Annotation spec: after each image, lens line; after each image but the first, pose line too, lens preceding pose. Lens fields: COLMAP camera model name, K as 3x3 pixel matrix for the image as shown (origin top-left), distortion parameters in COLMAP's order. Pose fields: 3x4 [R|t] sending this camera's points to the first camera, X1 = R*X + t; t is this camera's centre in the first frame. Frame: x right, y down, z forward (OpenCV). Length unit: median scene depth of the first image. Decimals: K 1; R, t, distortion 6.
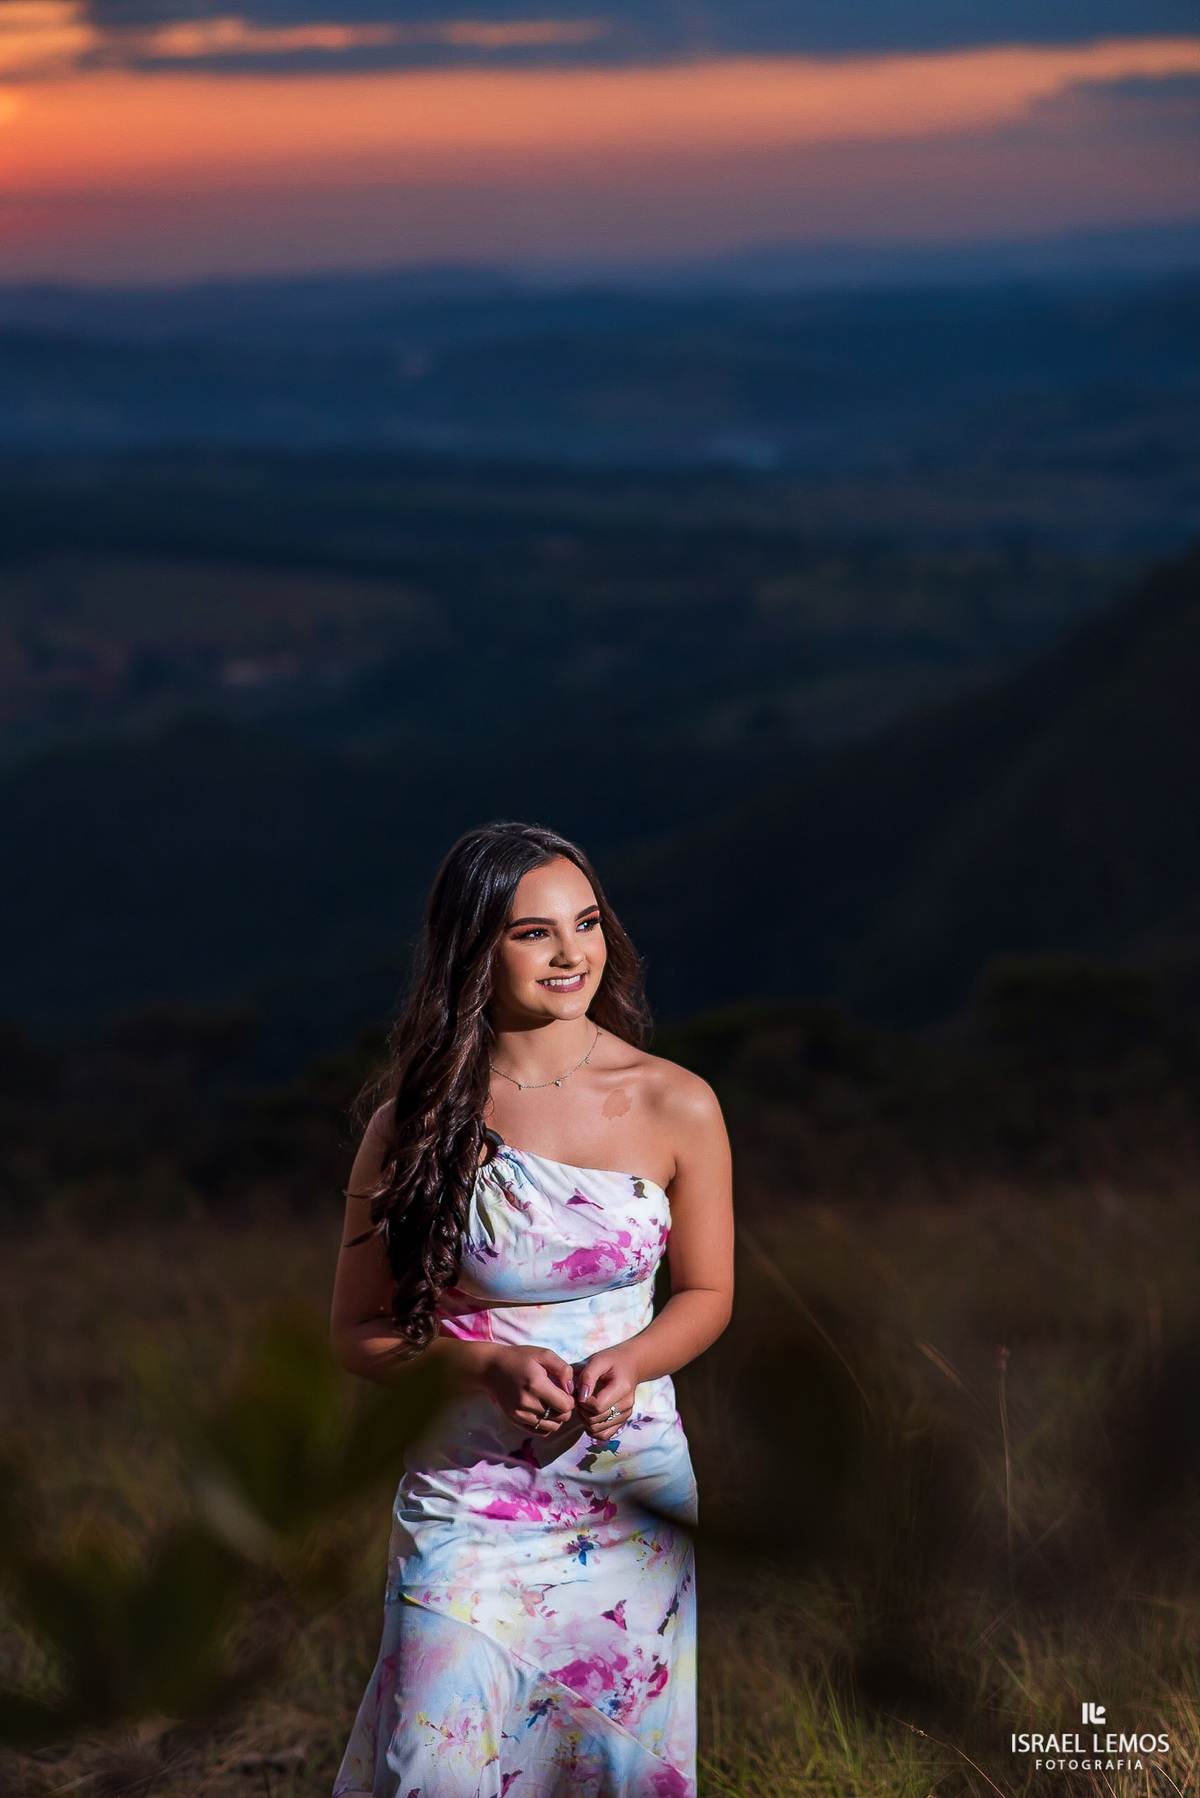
lens RADIAL K [[4442.6, 0, 607.9], [0, 4442.6, 887.9], [0, 0, 1]] dist [-0.128046, 0.000000]
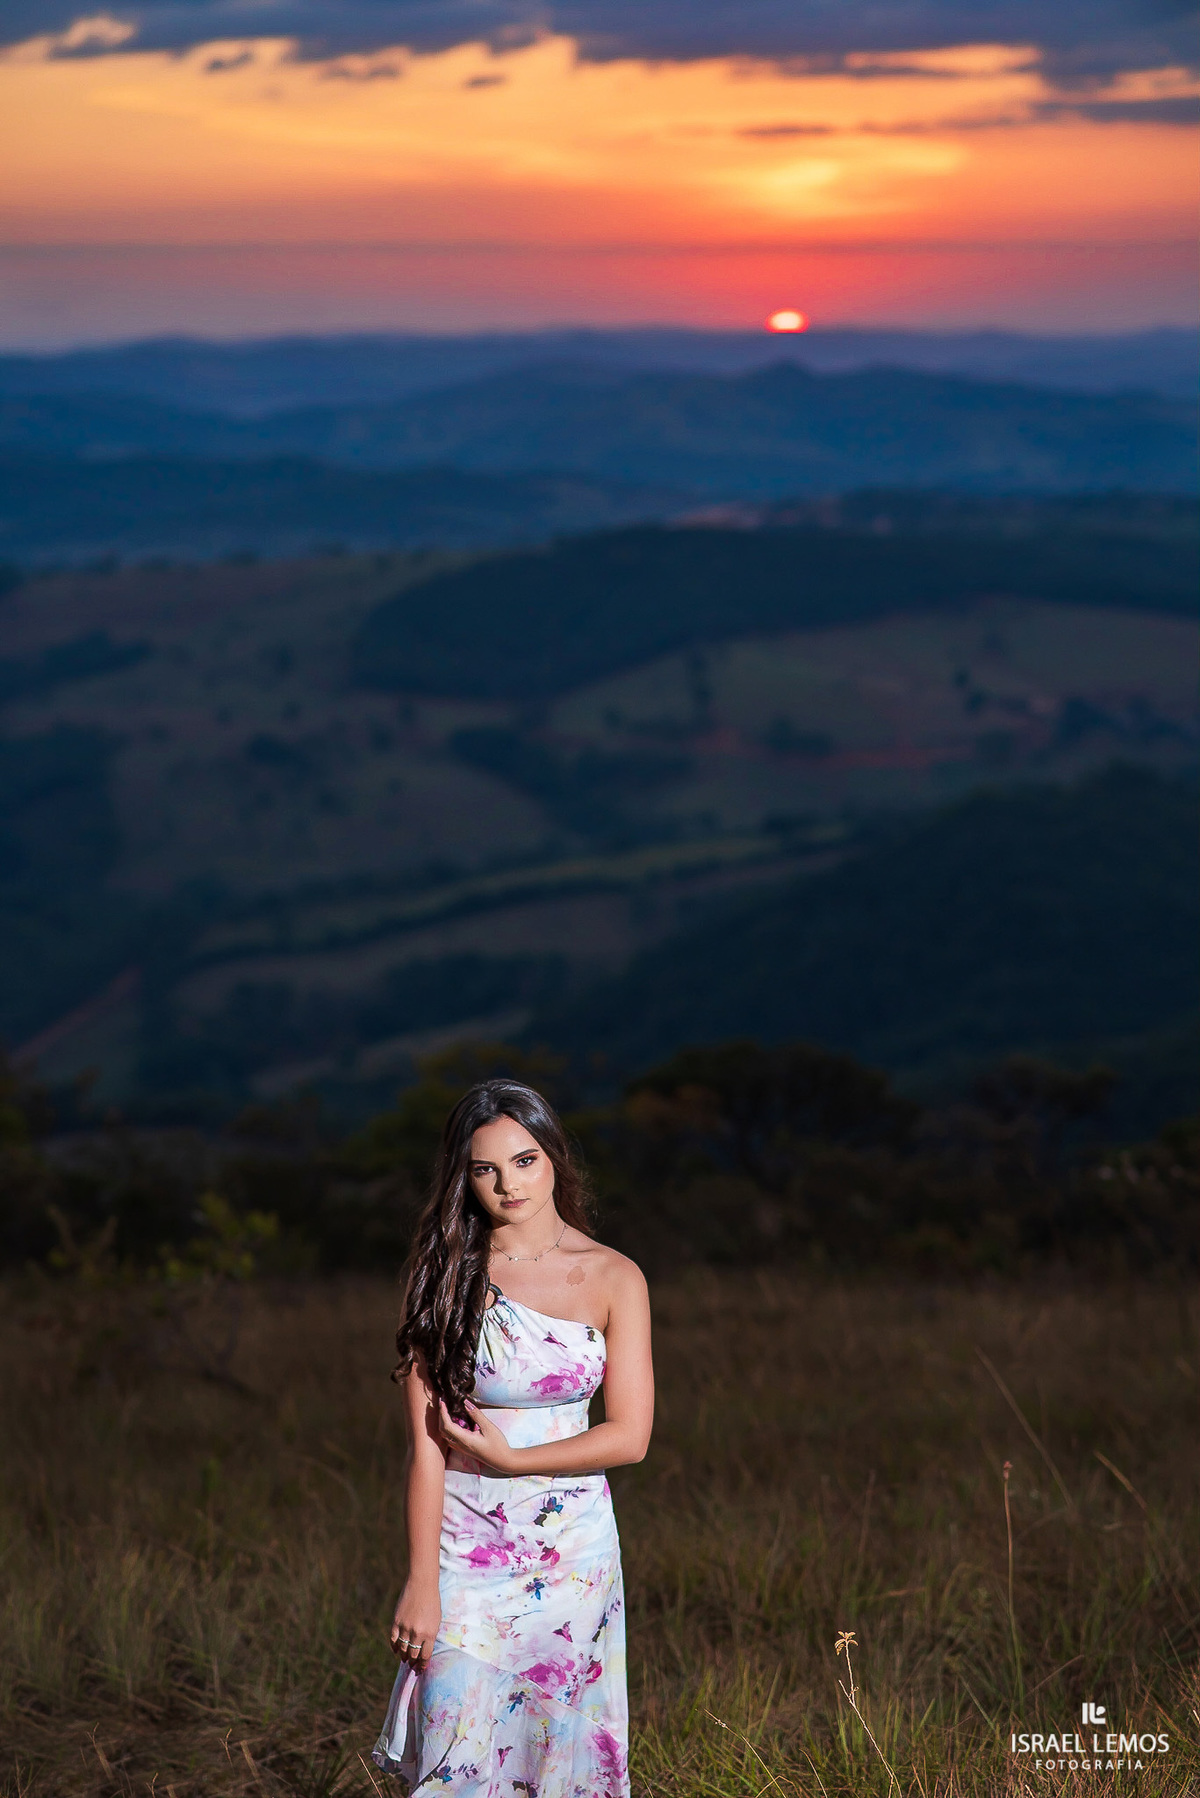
lens RADIAL K [[4442.6, 0, 588.9], [0, 4442.6, 905.3], [0, 0, 1]] dist [-0.128046, 0.000000]
pose [[0.975838, 0.042805, -0.214260, 0.300041], [-0.043878, 0.999037, -0.000253, -0.067019], [0.214043, 0.009649, 0.976777, -0.371293]]
